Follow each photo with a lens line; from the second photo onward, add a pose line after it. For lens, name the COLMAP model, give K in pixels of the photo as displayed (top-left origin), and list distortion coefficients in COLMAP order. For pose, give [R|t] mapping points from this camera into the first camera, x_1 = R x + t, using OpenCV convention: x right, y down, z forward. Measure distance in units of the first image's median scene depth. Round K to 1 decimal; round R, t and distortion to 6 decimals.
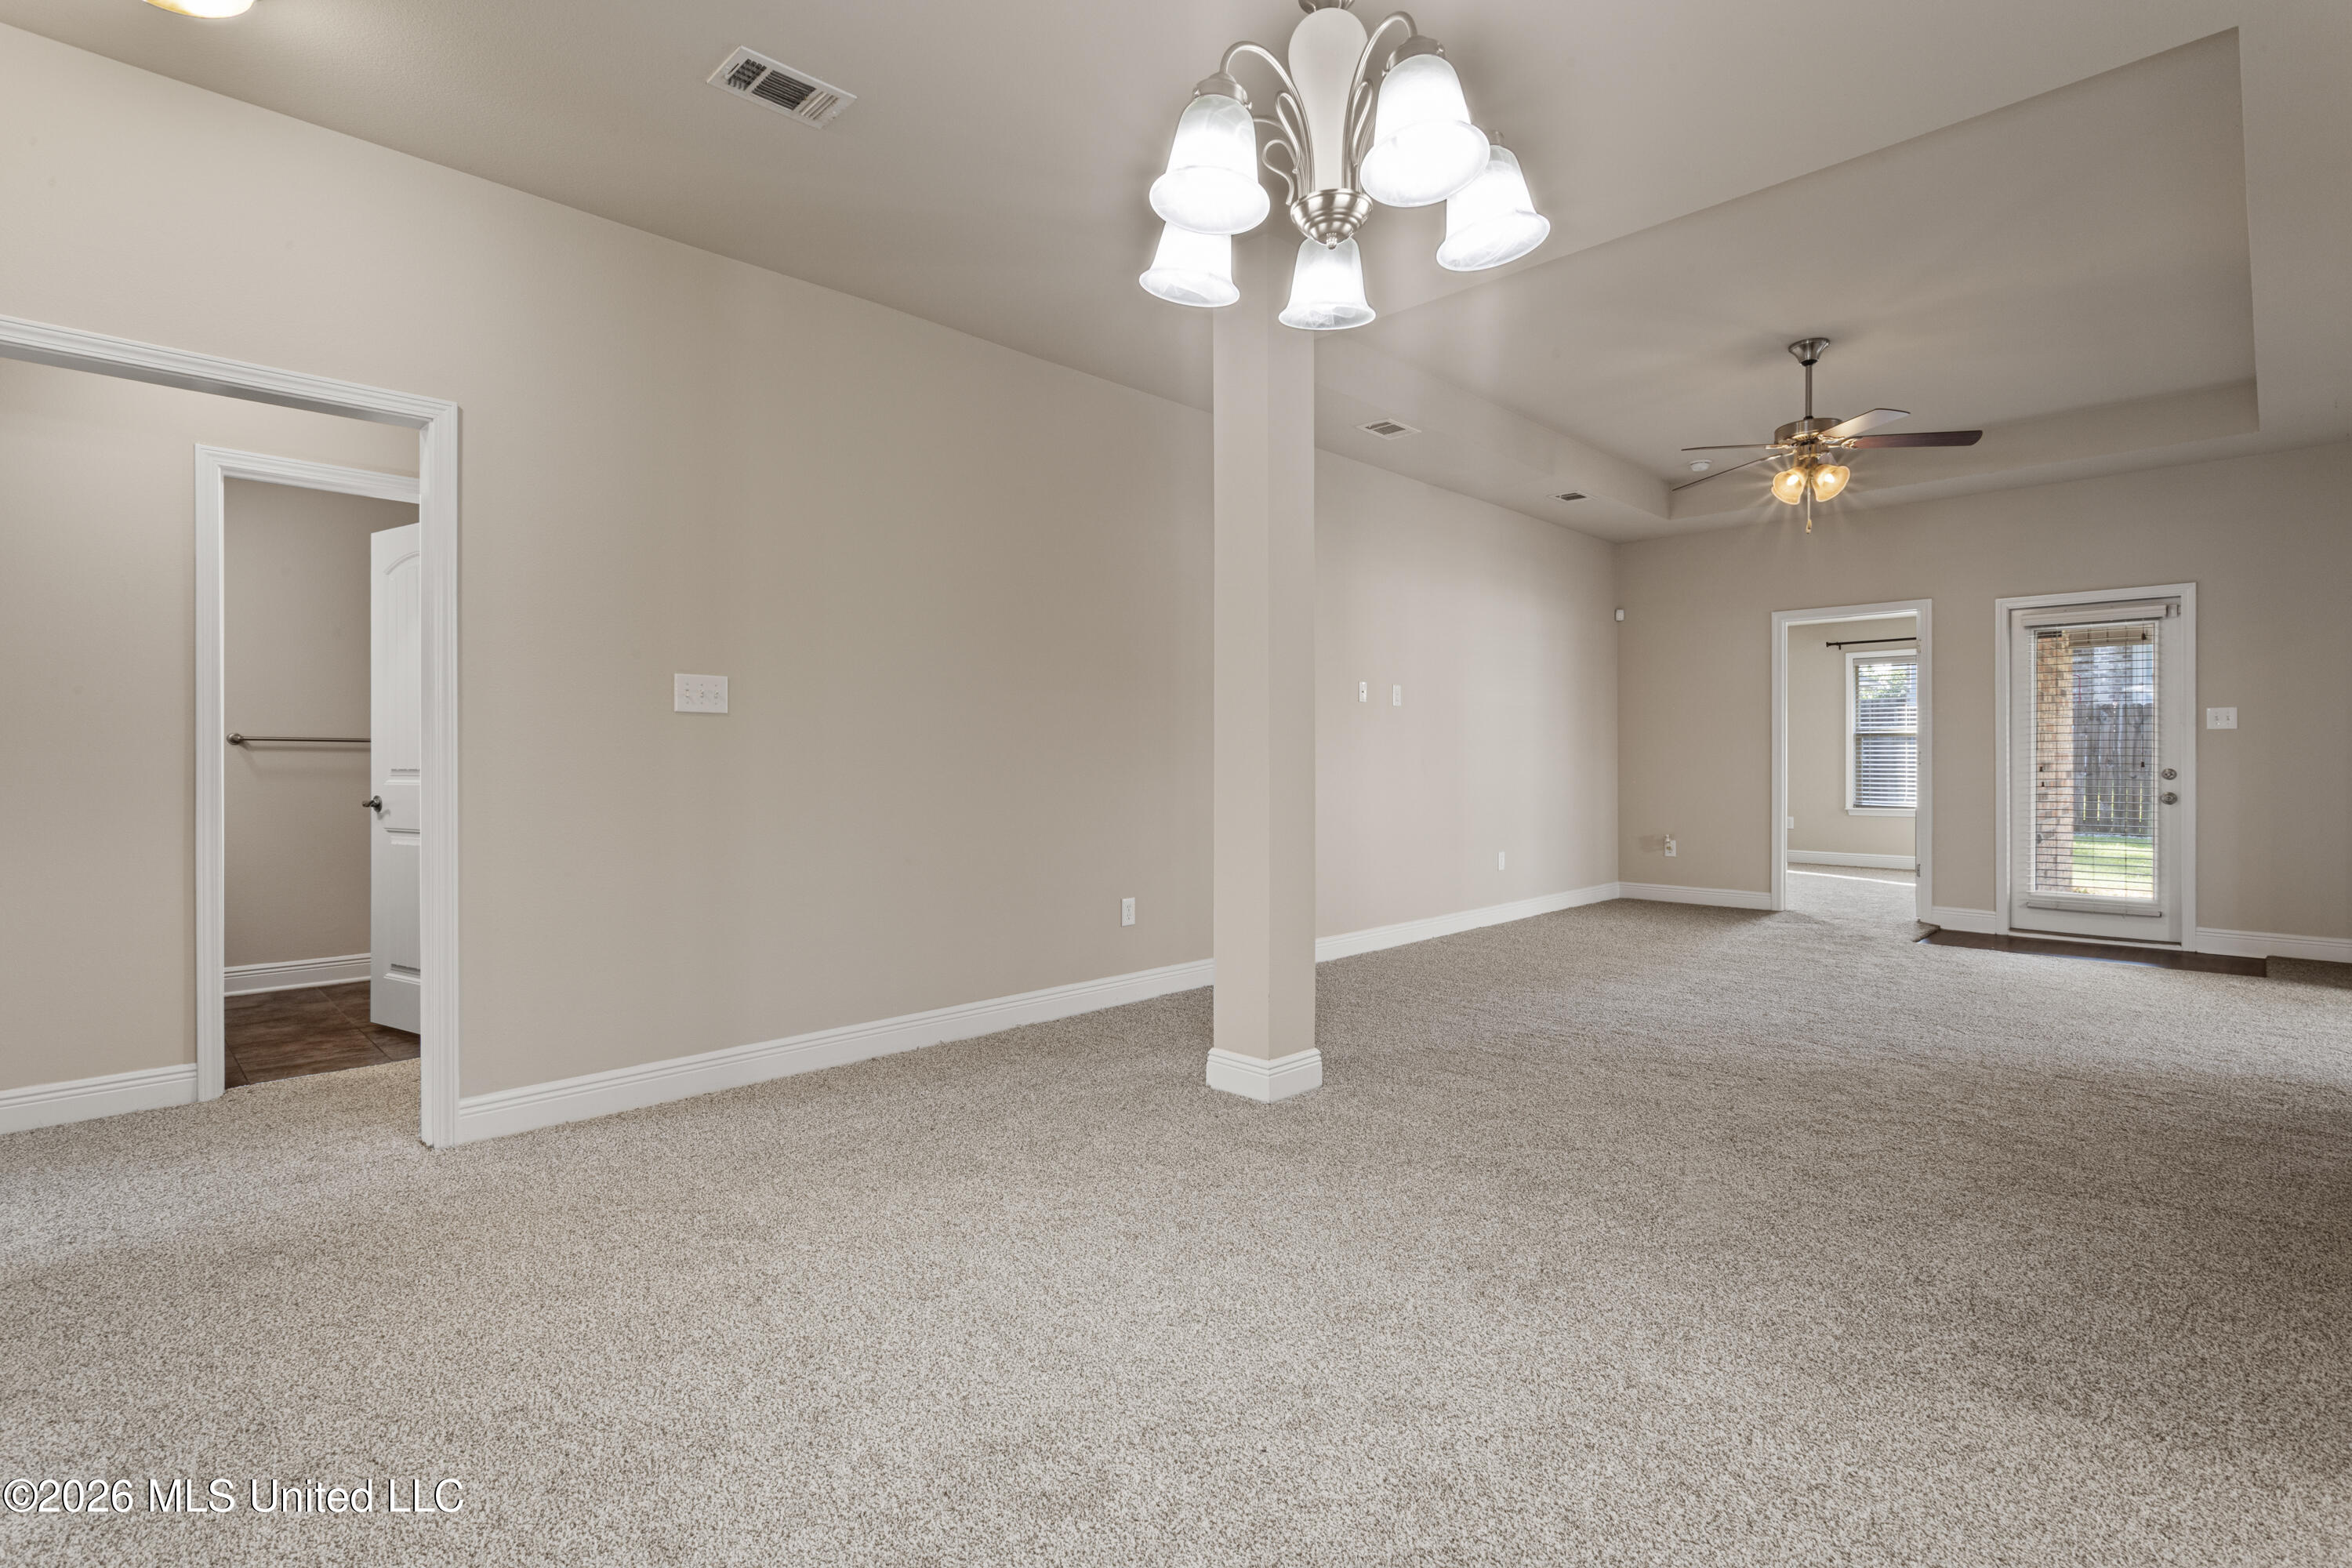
lens RADIAL K [[1106.7, 0, 1165.2], [0, 1106.7, 760.6], [0, 0, 1]] dist [-0.004401, 0.003234]
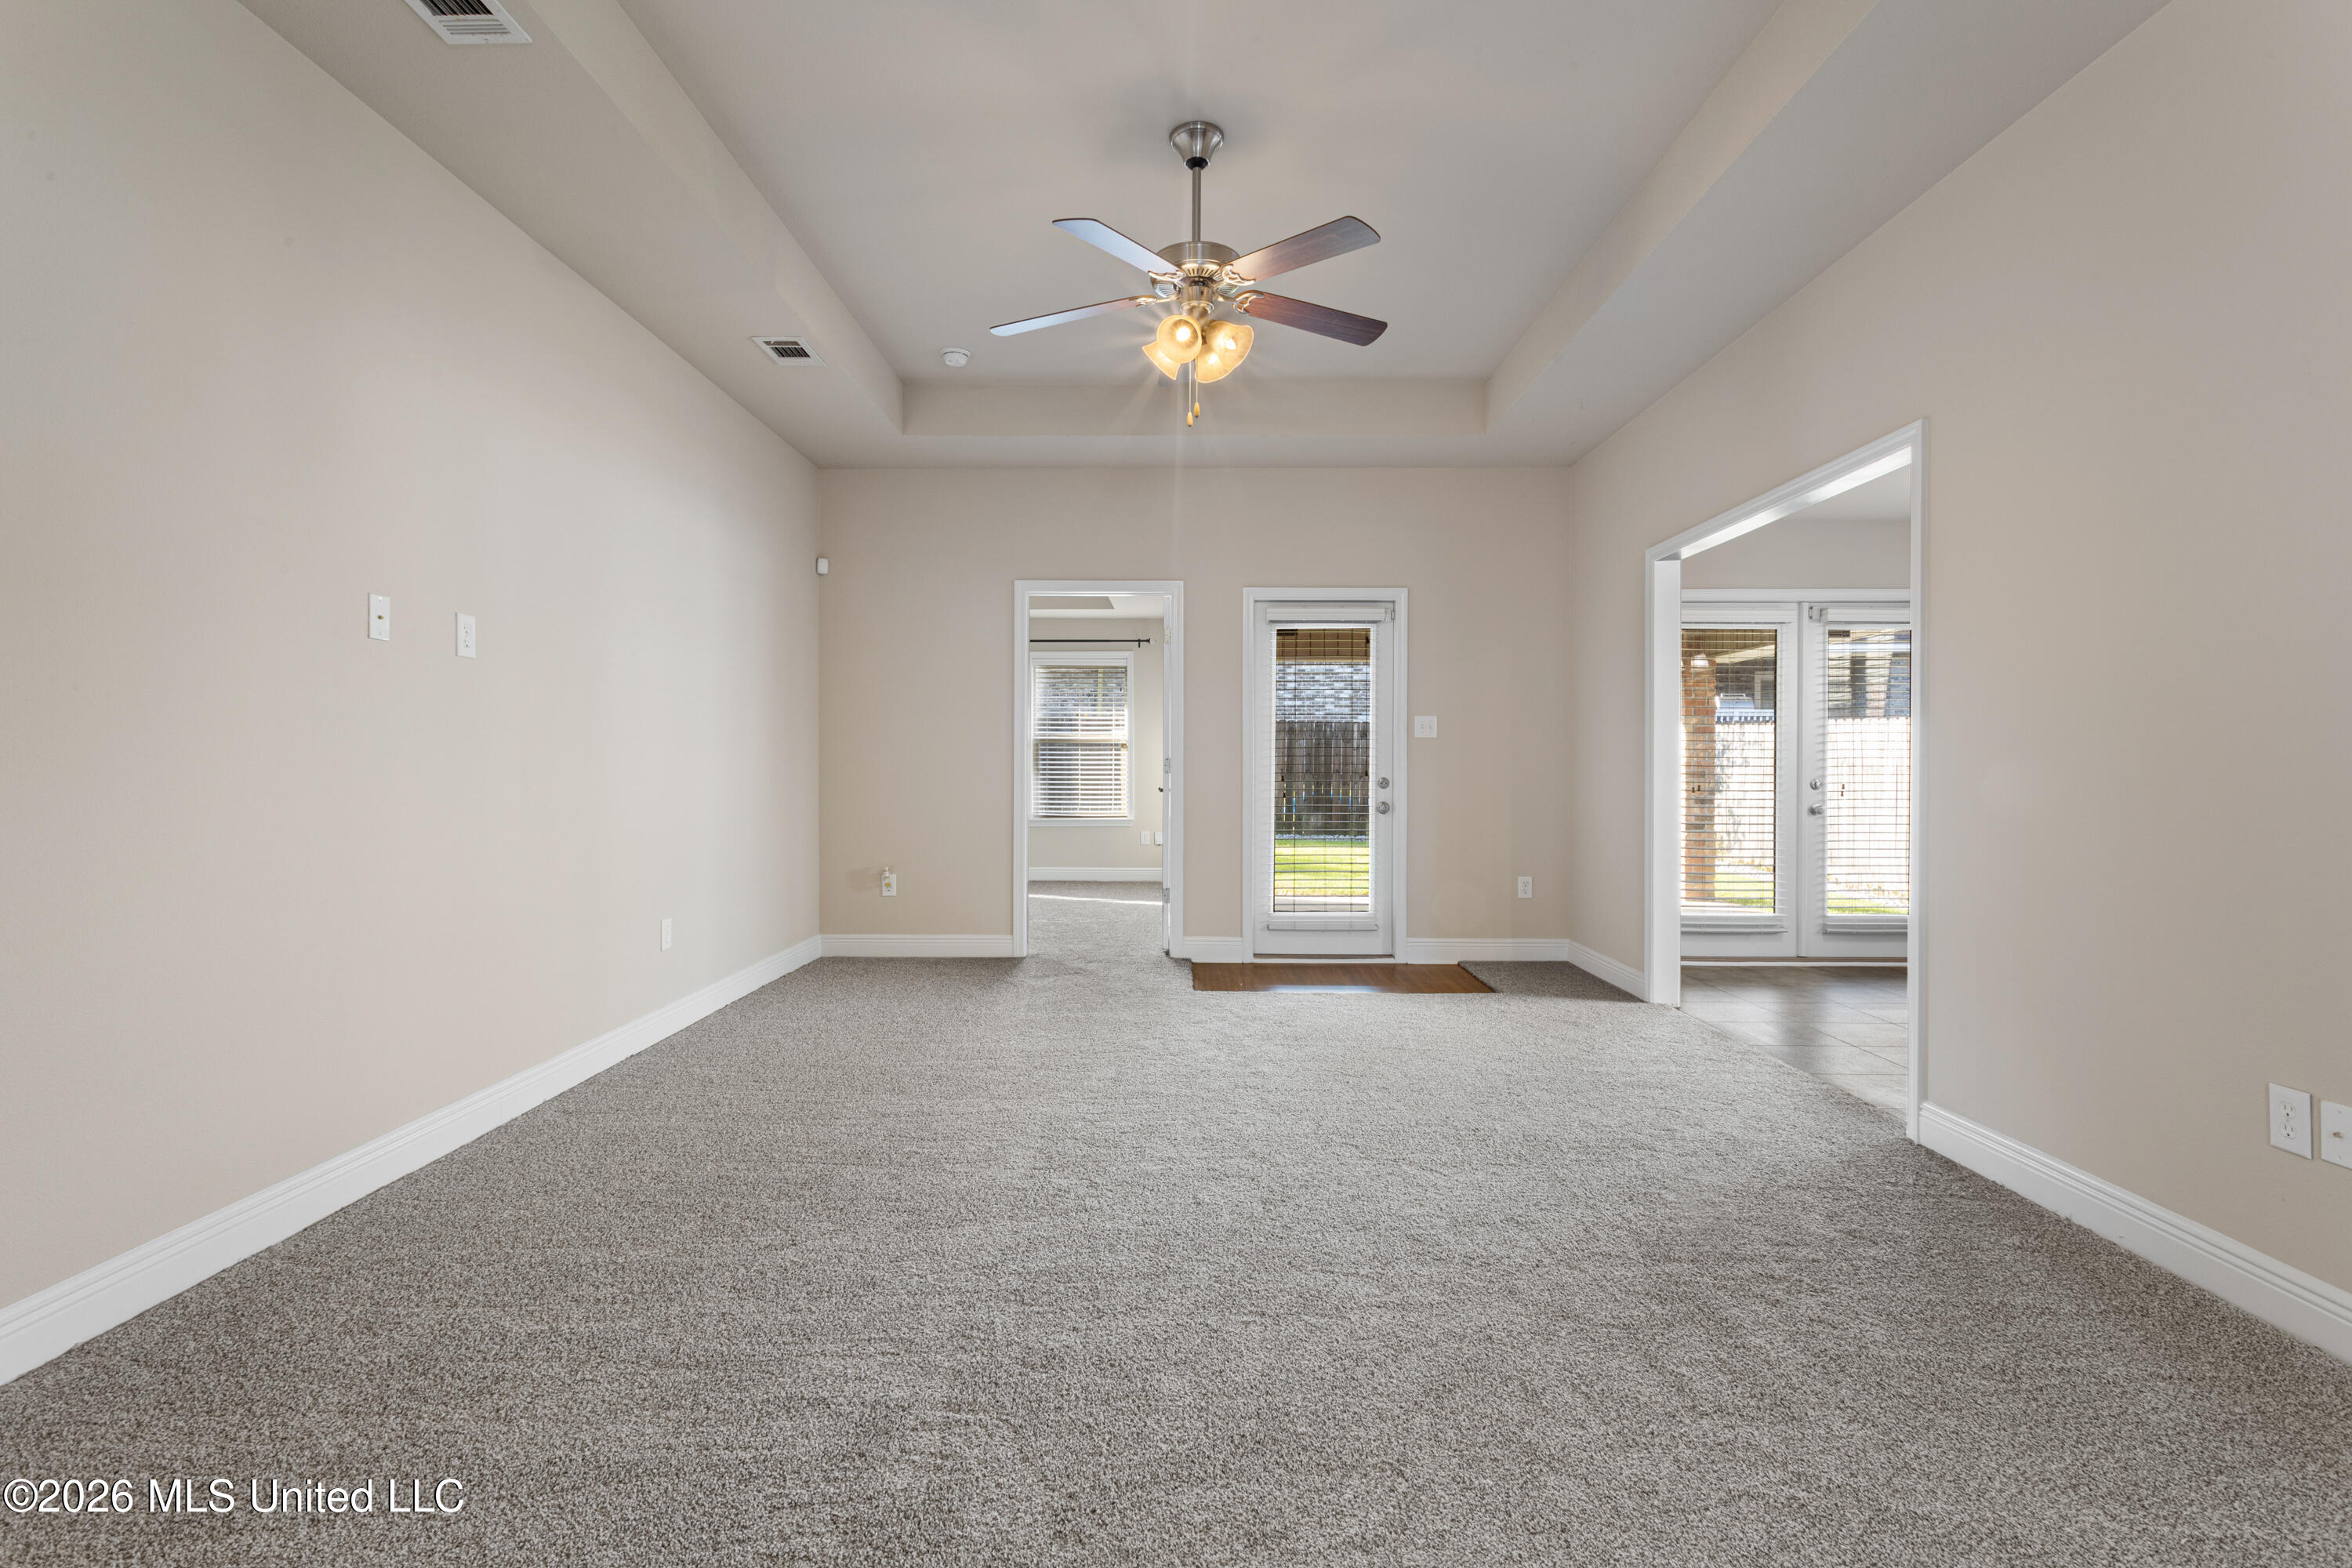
lens RADIAL K [[1106.7, 0, 1157.4], [0, 1106.7, 768.4], [0, 0, 1]] dist [-0.004401, 0.003234]
pose [[0.721570, 0.000877, 0.692341, 0.090463], [-0.003113, 0.999993, 0.001977, -0.001832], [-0.692335, -0.003581, 0.721568, 0.432191]]
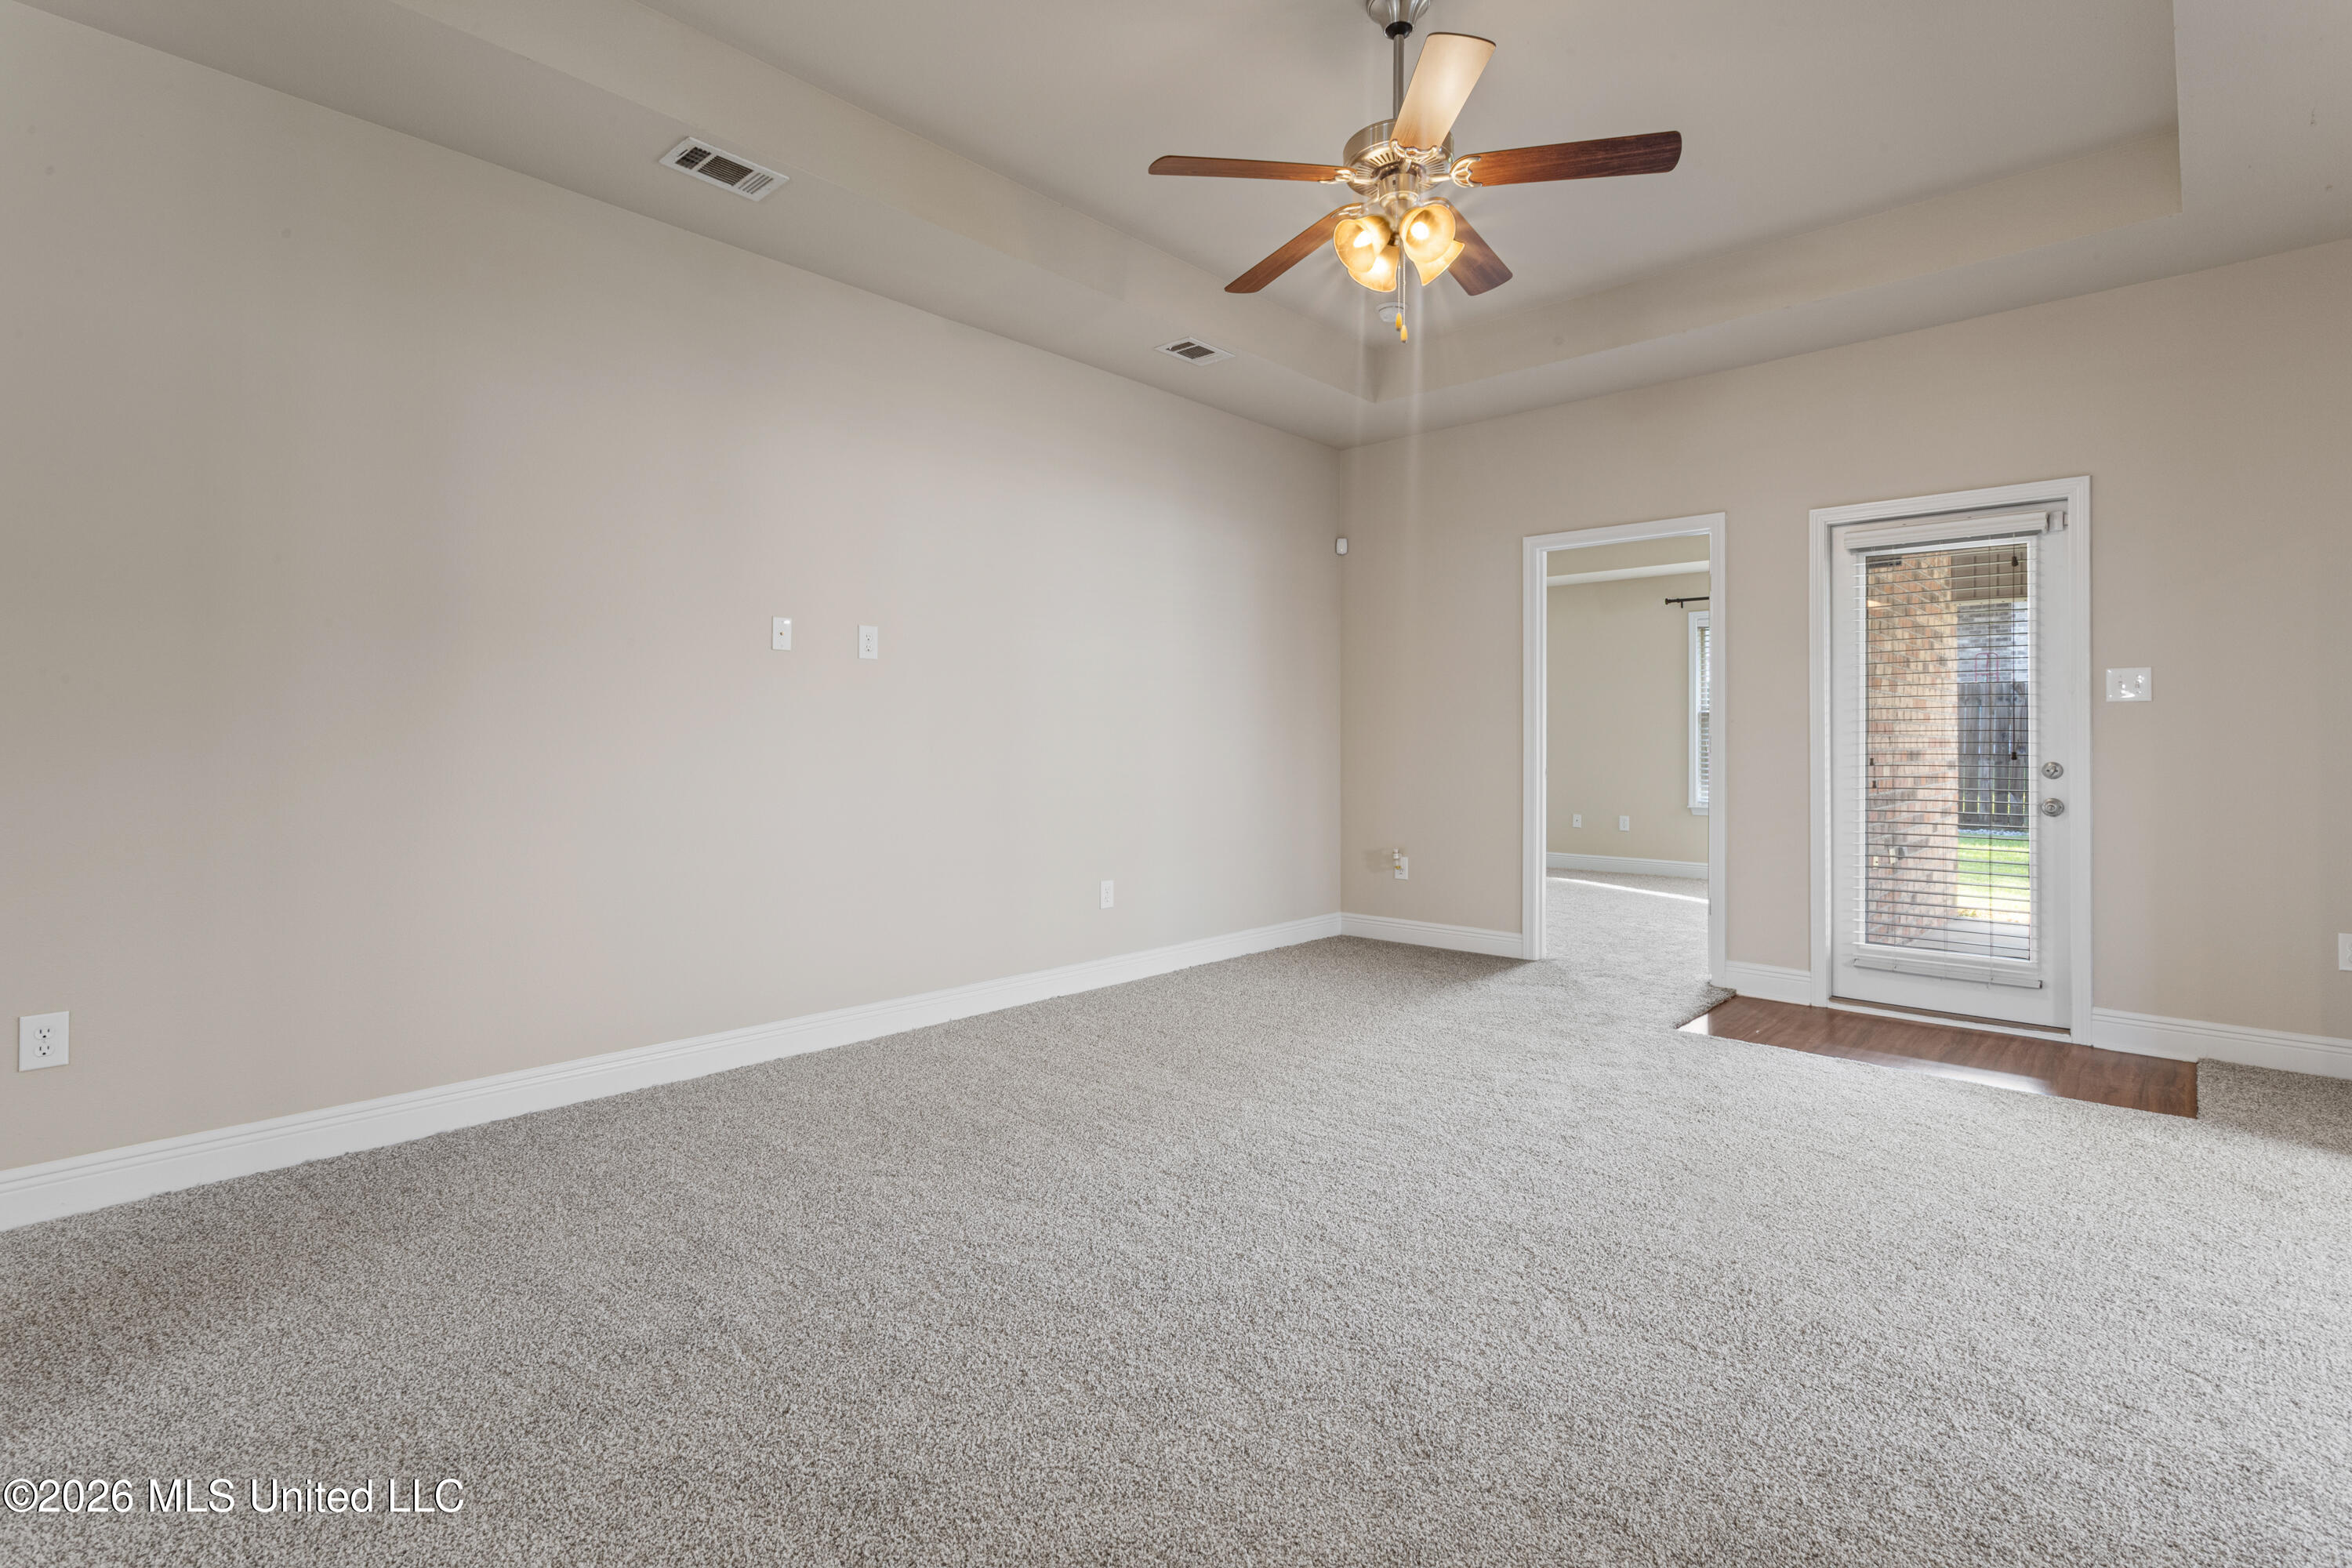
lens RADIAL K [[1106.7, 0, 1175.2], [0, 1106.7, 732.0], [0, 0, 1]] dist [-0.004401, 0.003234]
pose [[0.999242, 0.003993, 0.038718, 0.361188], [-0.003648, 0.999953, -0.008976, -0.002788], [-0.038752, 0.008828, 0.999210, 0.363336]]
